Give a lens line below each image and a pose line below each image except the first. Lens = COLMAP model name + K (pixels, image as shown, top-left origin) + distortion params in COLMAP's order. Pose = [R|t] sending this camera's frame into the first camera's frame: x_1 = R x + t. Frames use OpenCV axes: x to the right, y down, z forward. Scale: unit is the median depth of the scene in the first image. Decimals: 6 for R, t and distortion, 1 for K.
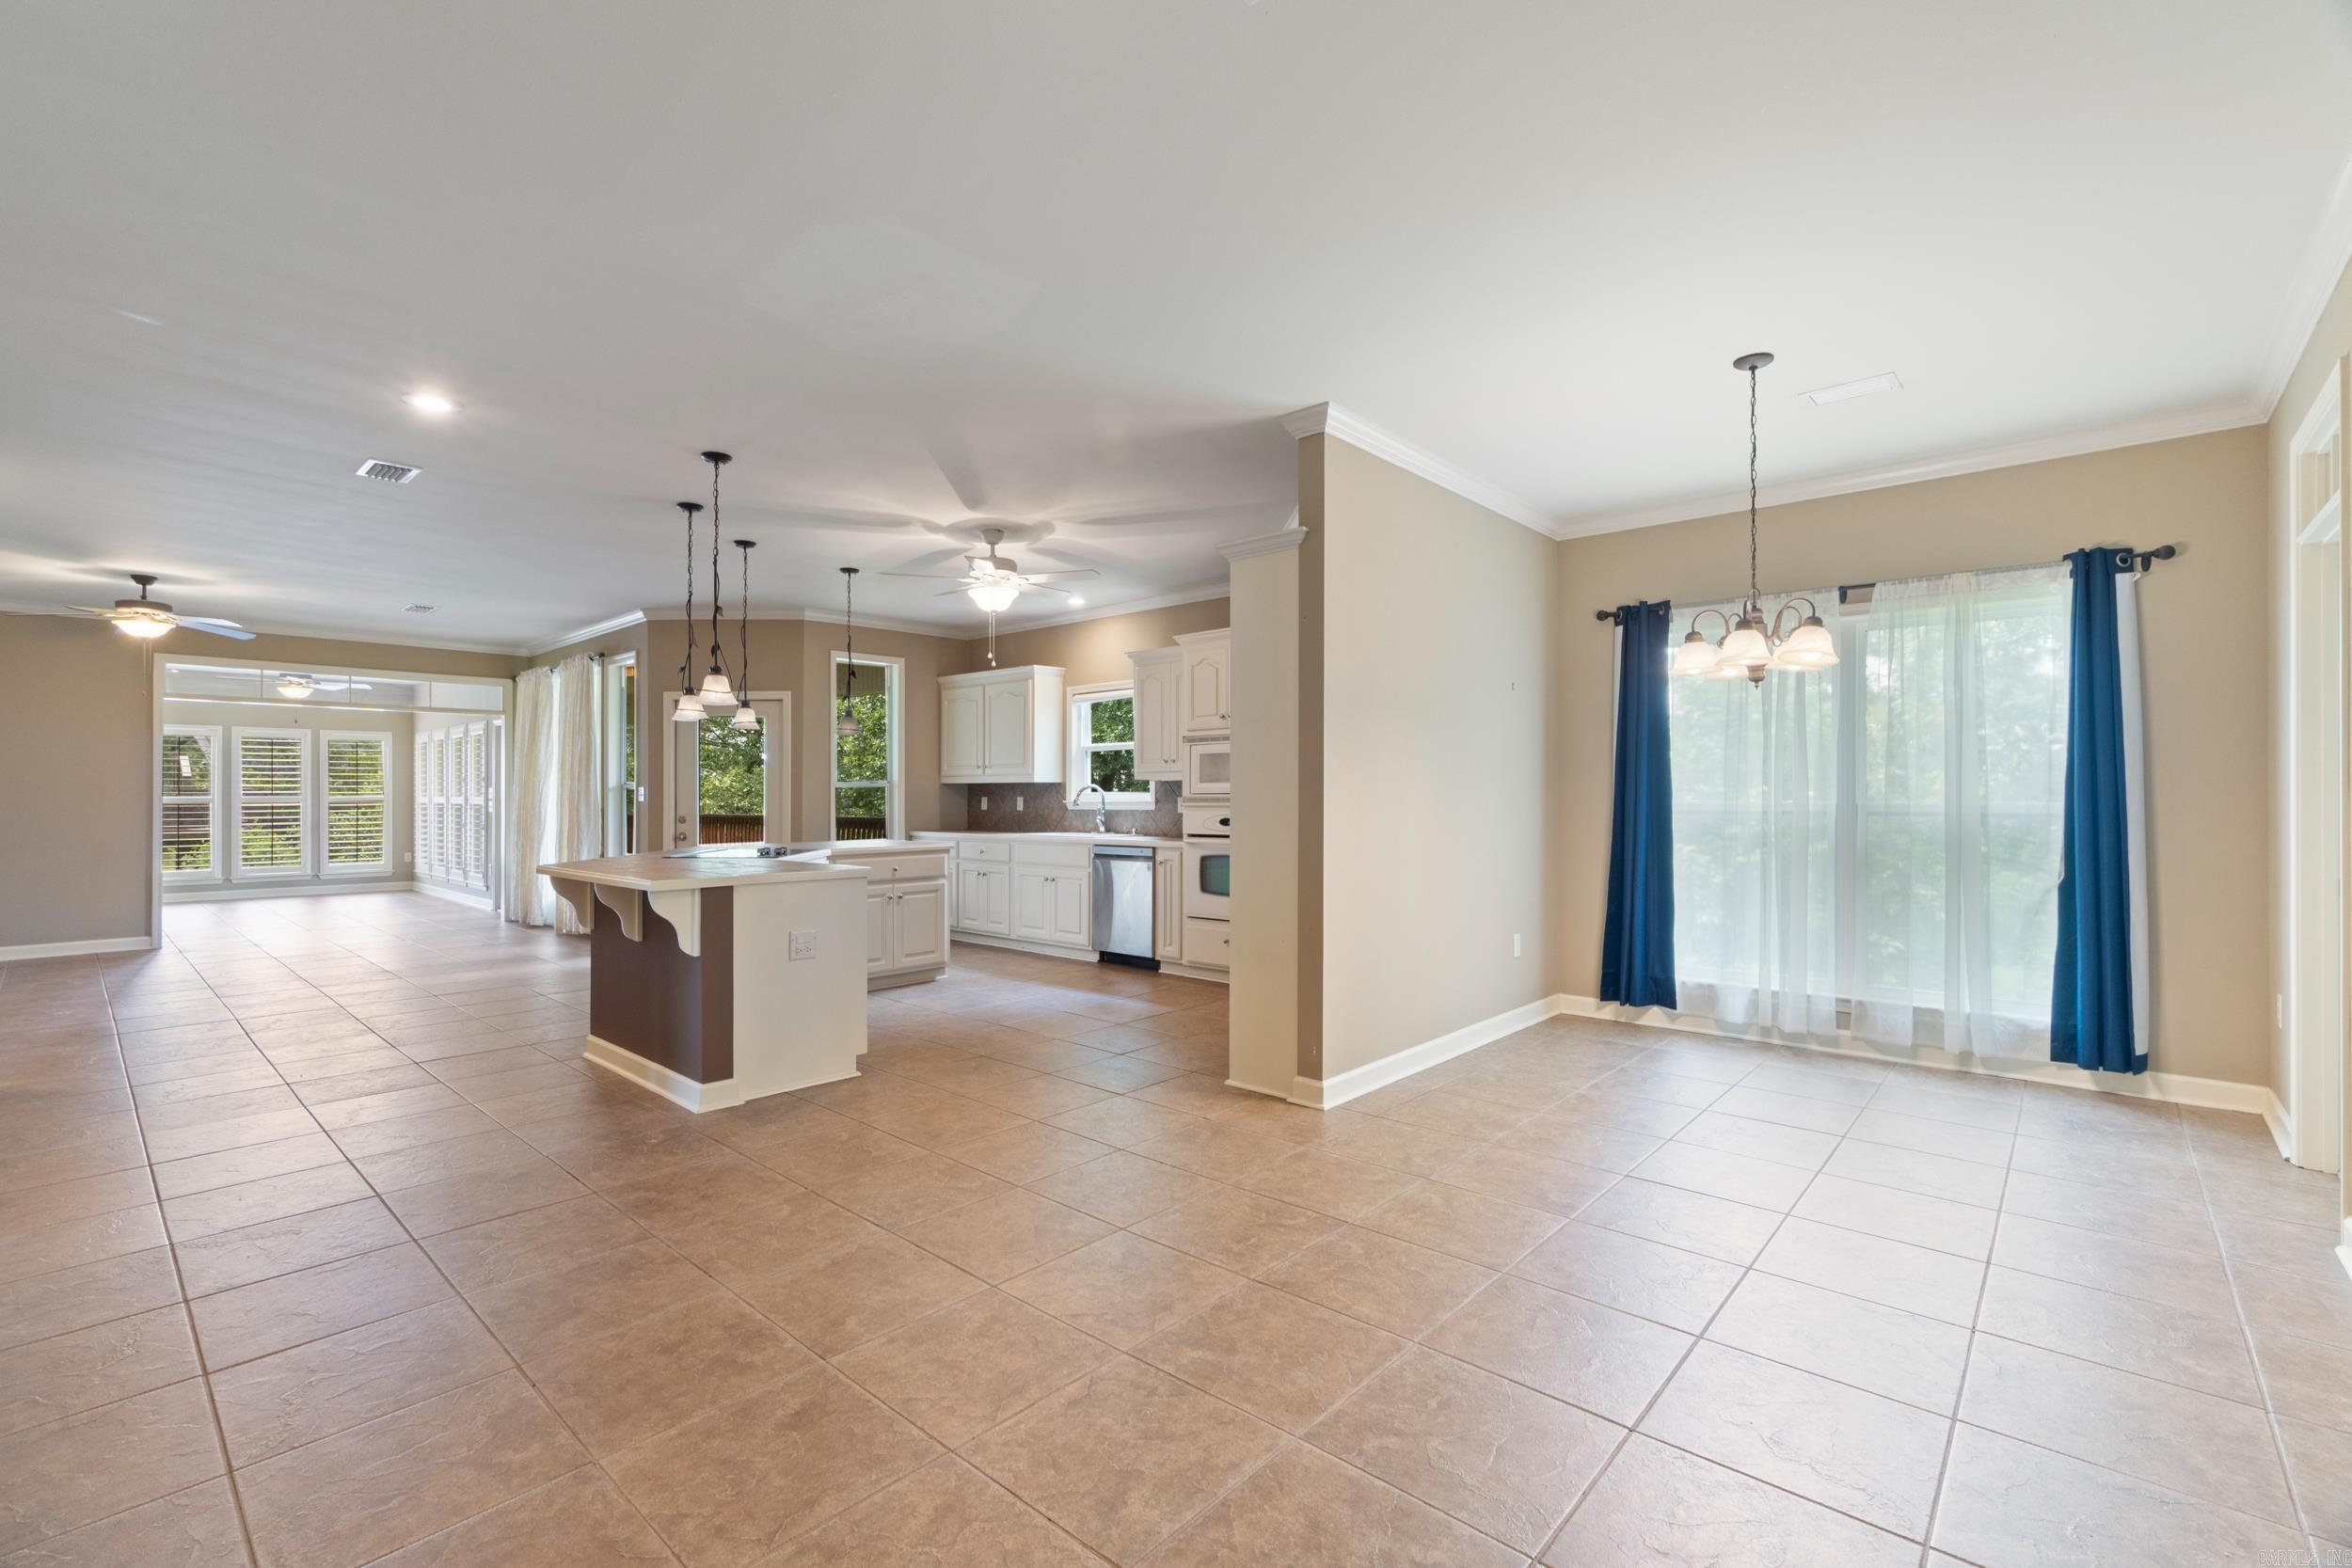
lens RADIAL K [[1012.4, 0, 1167.0], [0, 1012.4, 792.0], [0, 0, 1]] dist [-0.003855, -0.000229]
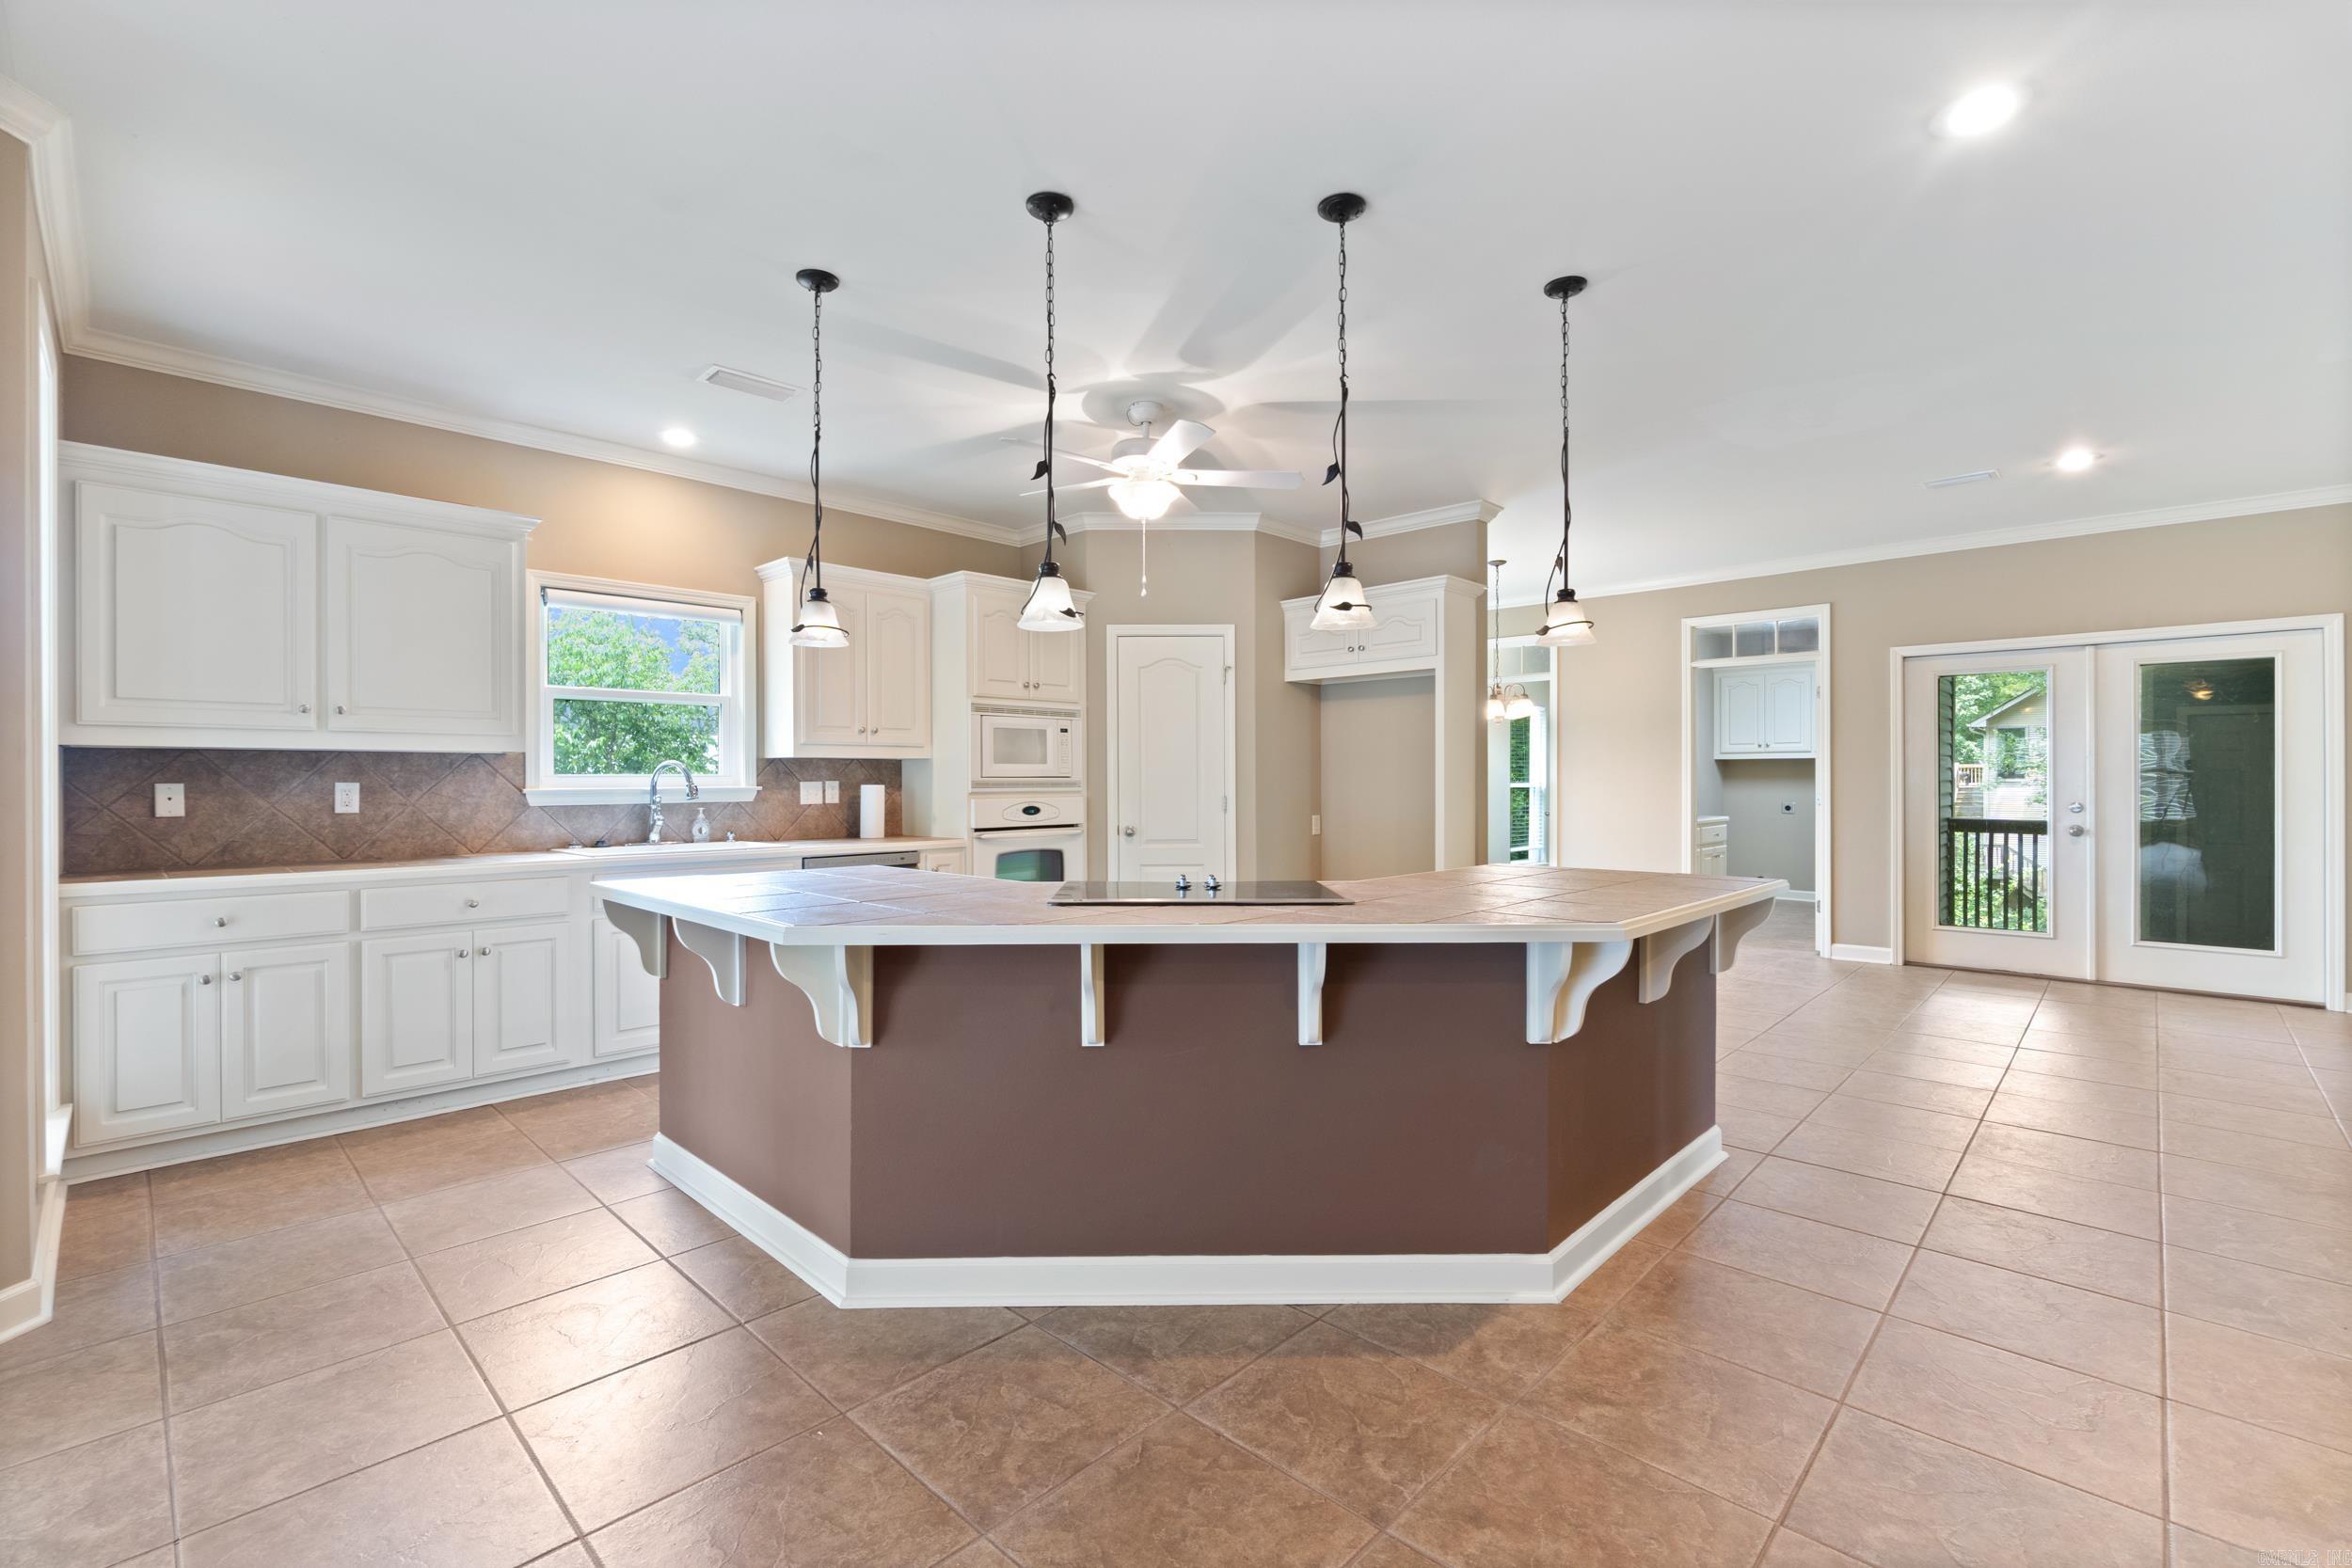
lens RADIAL K [[1015.7, 0, 1164.8], [0, 1015.7, 784.9], [0, 0, 1]] dist [-0.005067, -0.000132]
pose [[0.033676, -0.002275, 0.999430, -0.618601], [-0.001514, 0.999996, 0.002327, 0.004705], [-0.999432, -0.001592, 0.033672, 0.673307]]
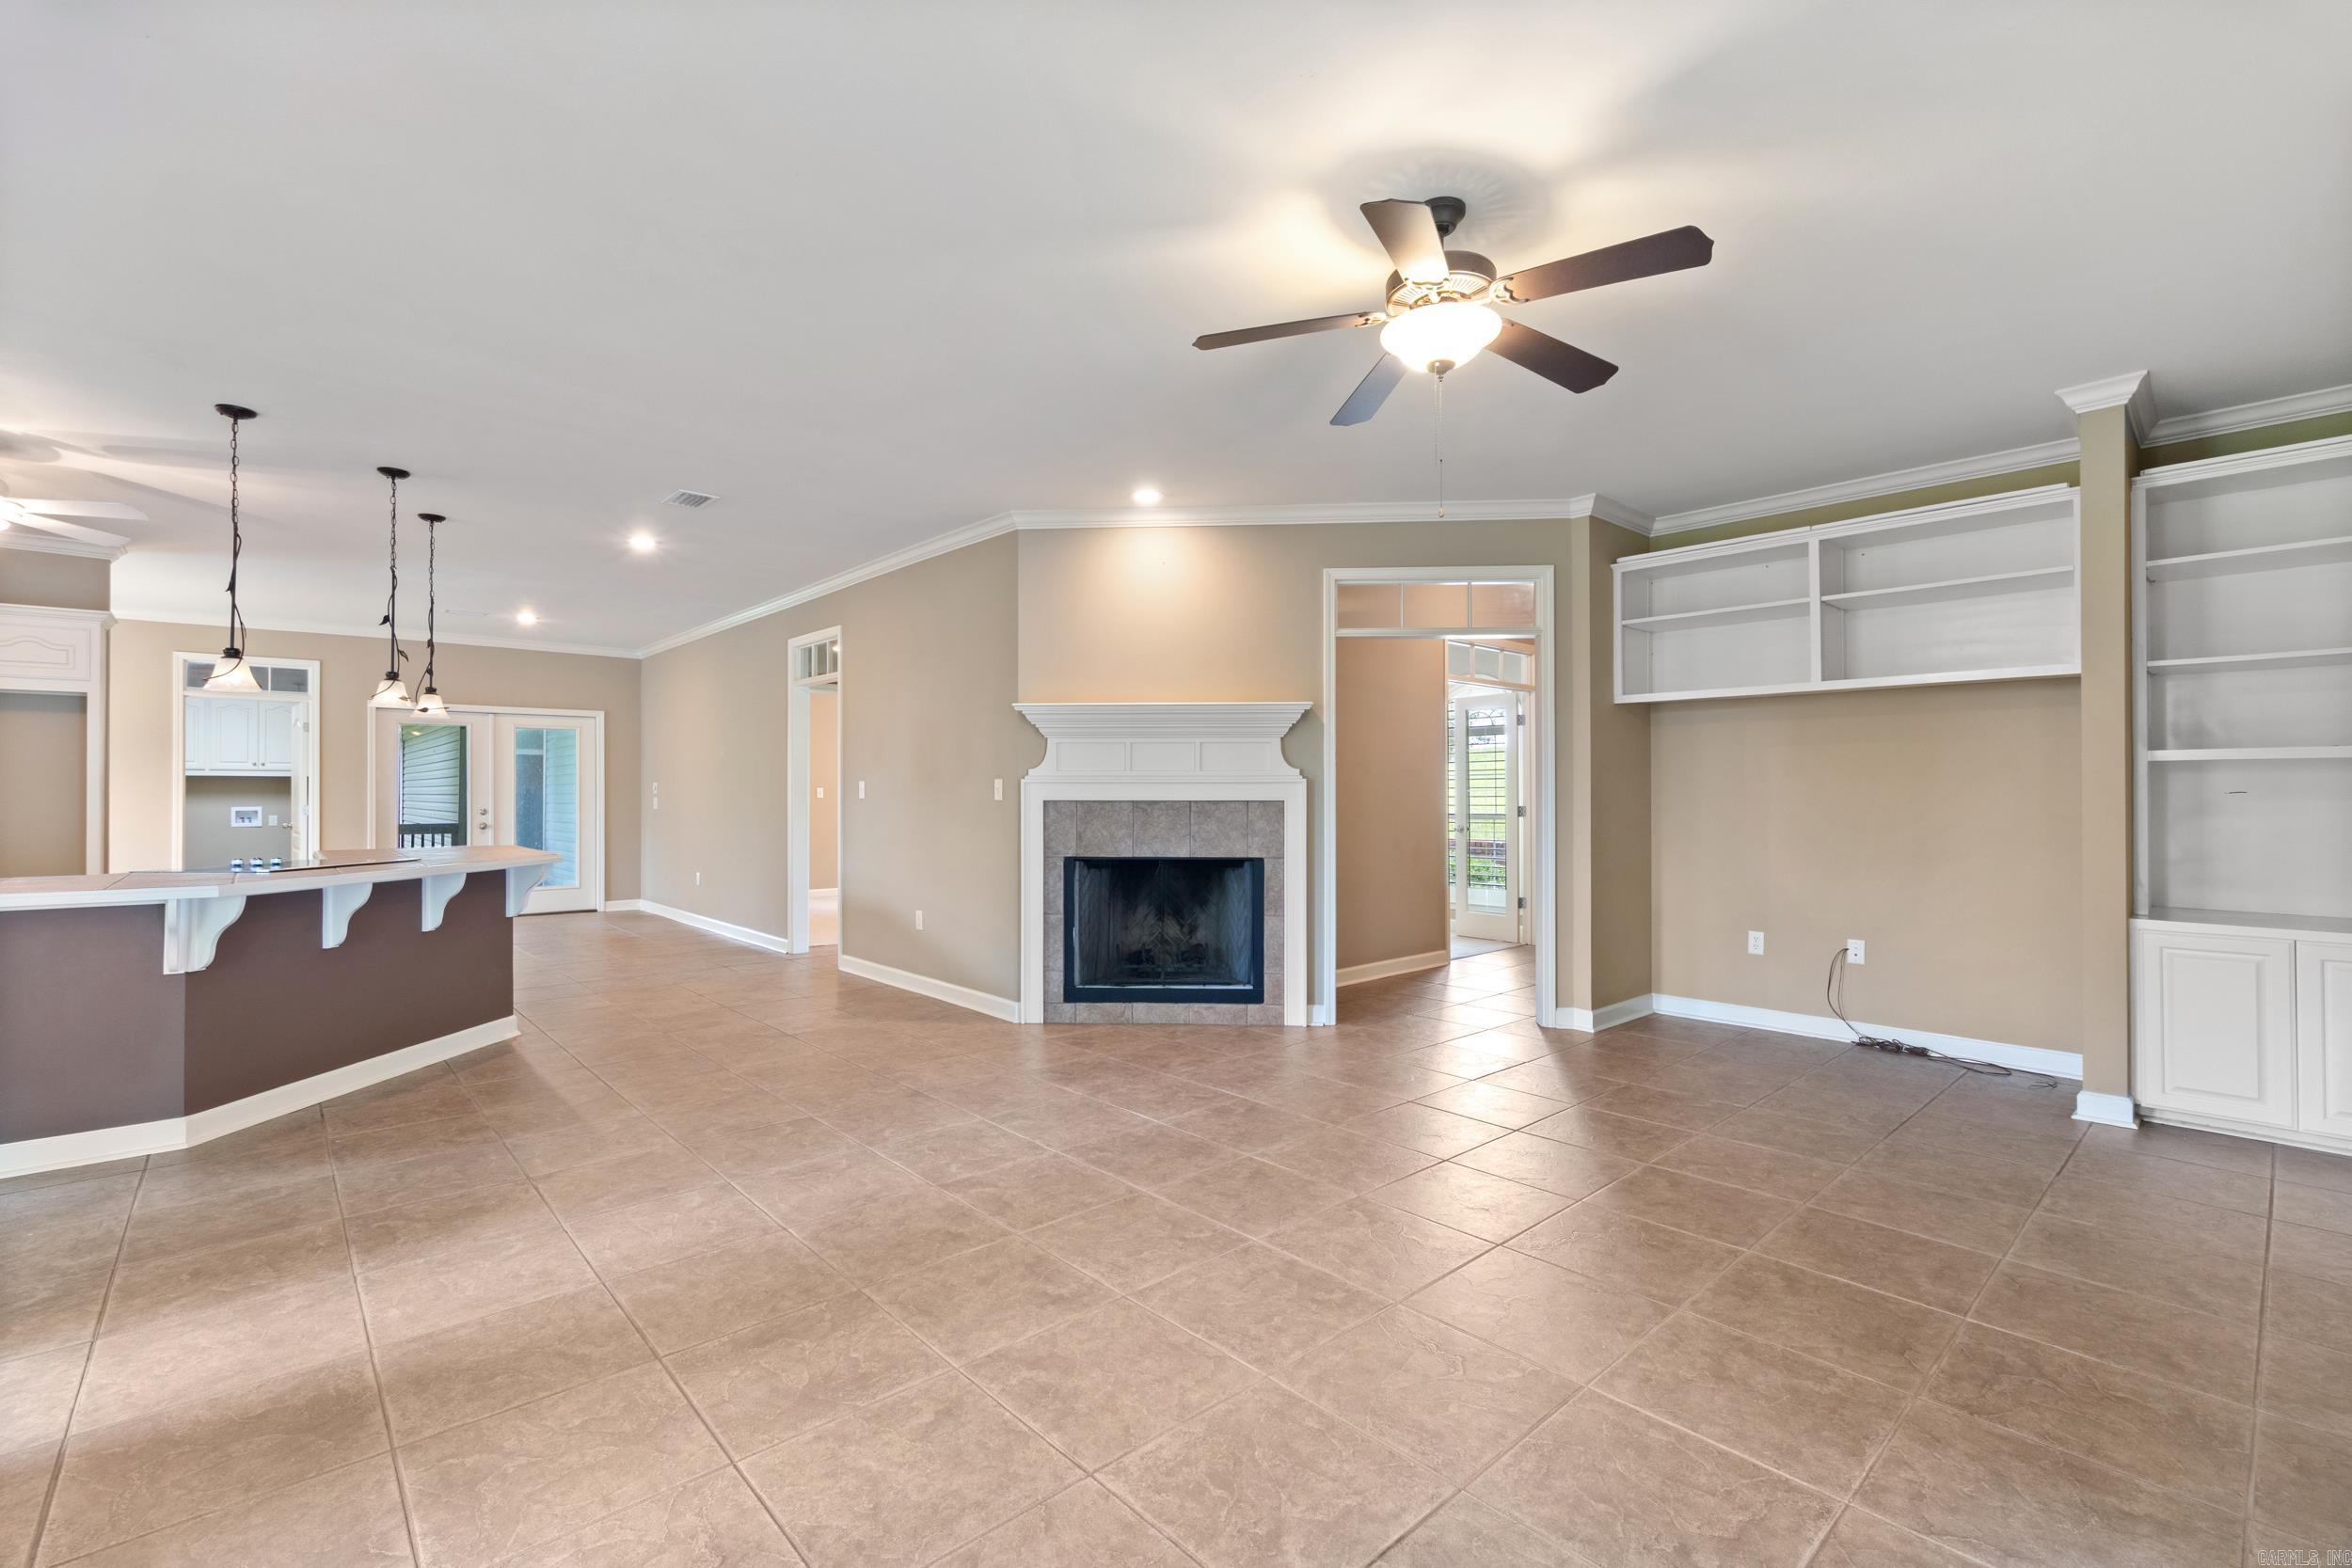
lens RADIAL K [[1022.0, 0, 1165.8], [0, 1022.0, 788.8], [0, 0, 1]] dist [-0.001483, 0.000036]
pose [[-0.994987, 0.003314, 0.099949, -0.787153], [0.002424, 0.999956, -0.009024, 0.007418], [-0.099975, -0.008736, -0.994952, 1.154221]]
